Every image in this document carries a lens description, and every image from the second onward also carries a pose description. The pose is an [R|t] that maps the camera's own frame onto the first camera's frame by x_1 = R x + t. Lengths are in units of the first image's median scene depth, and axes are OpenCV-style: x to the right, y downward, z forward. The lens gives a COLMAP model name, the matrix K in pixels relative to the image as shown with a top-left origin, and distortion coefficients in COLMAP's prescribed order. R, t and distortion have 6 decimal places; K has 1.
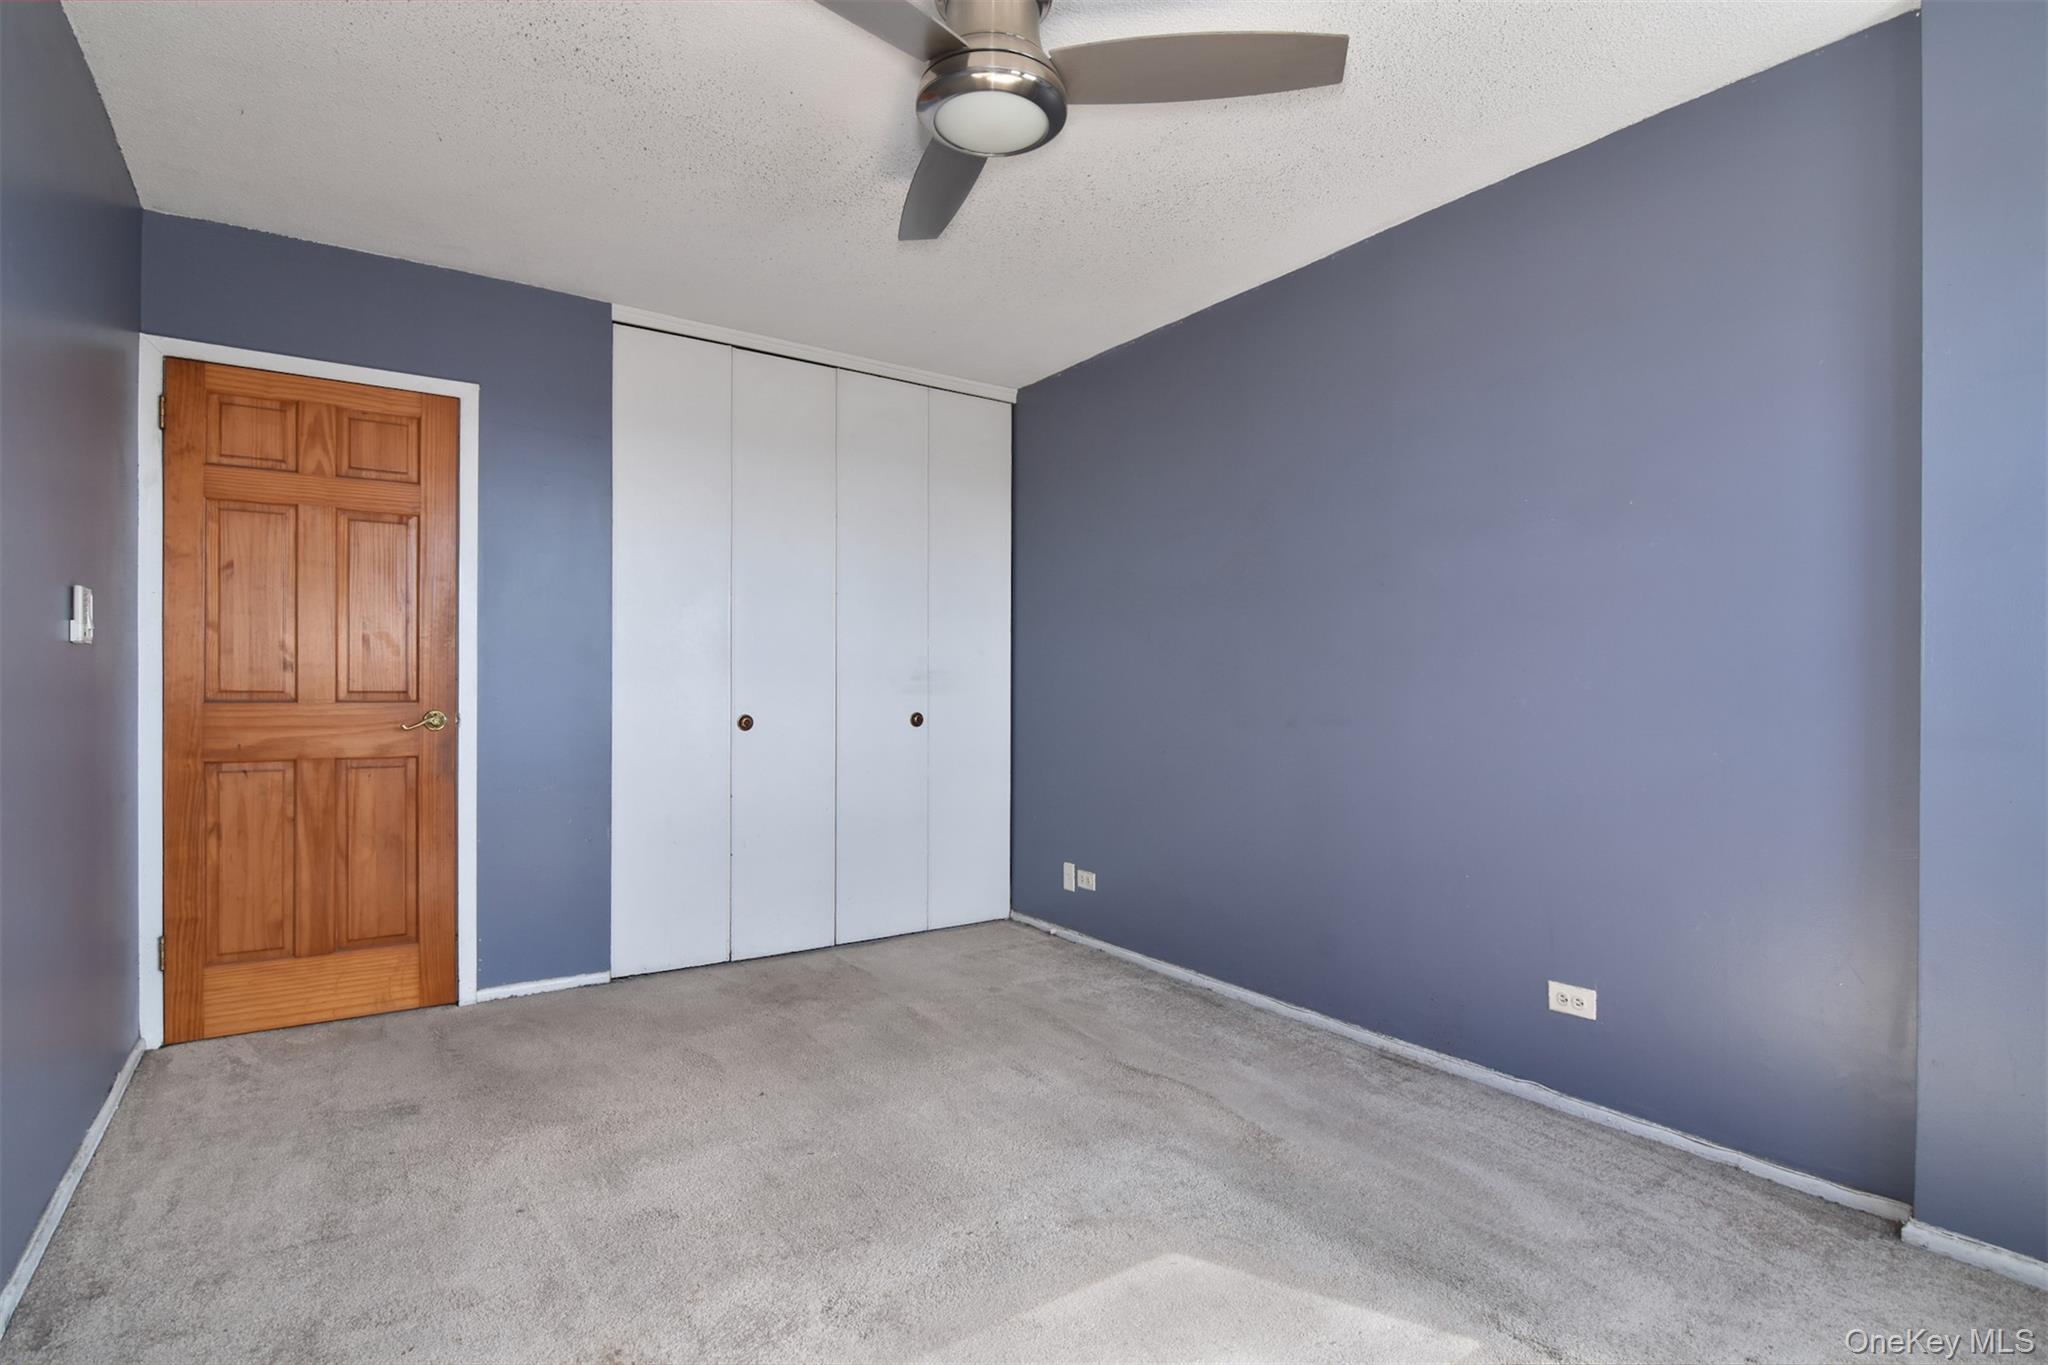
lens RADIAL K [[1016.9, 0, 1022.9], [0, 1016.9, 678.0], [0, 0, 1]] dist [-0.015672, -0.000179]
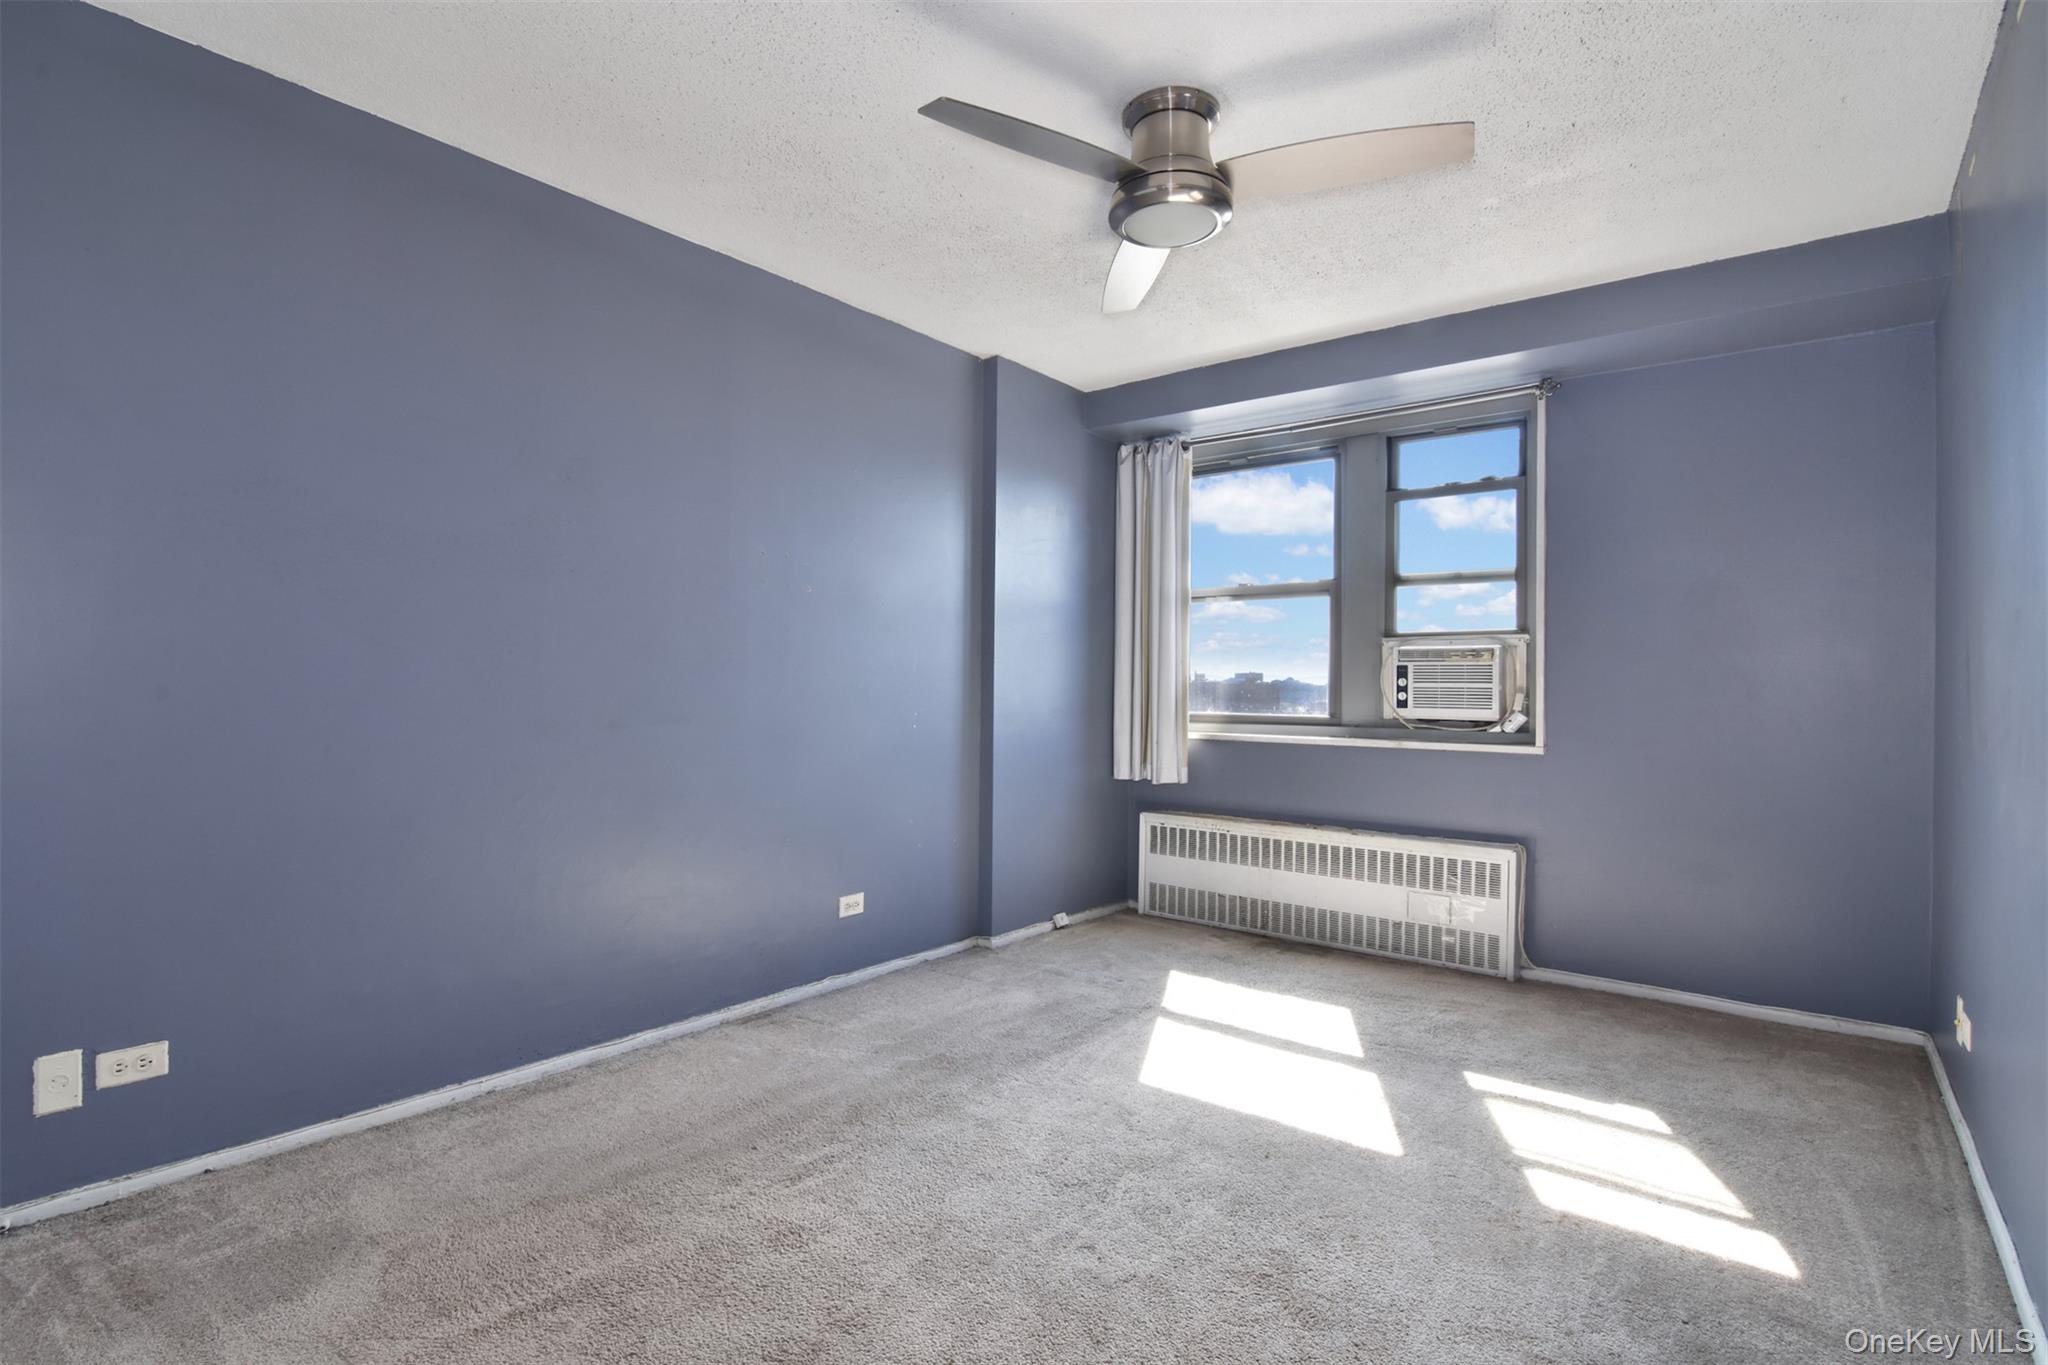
lens RADIAL K [[1016.9, 0, 1022.9], [0, 1016.9, 678.0], [0, 0, 1]] dist [-0.015672, -0.000179]
pose [[-0.307363, -0.001846, 0.951591, -0.784535], [-0.023932, 0.999697, -0.005790, -0.000020], [-0.951291, -0.024553, -0.307314, 1.063832]]
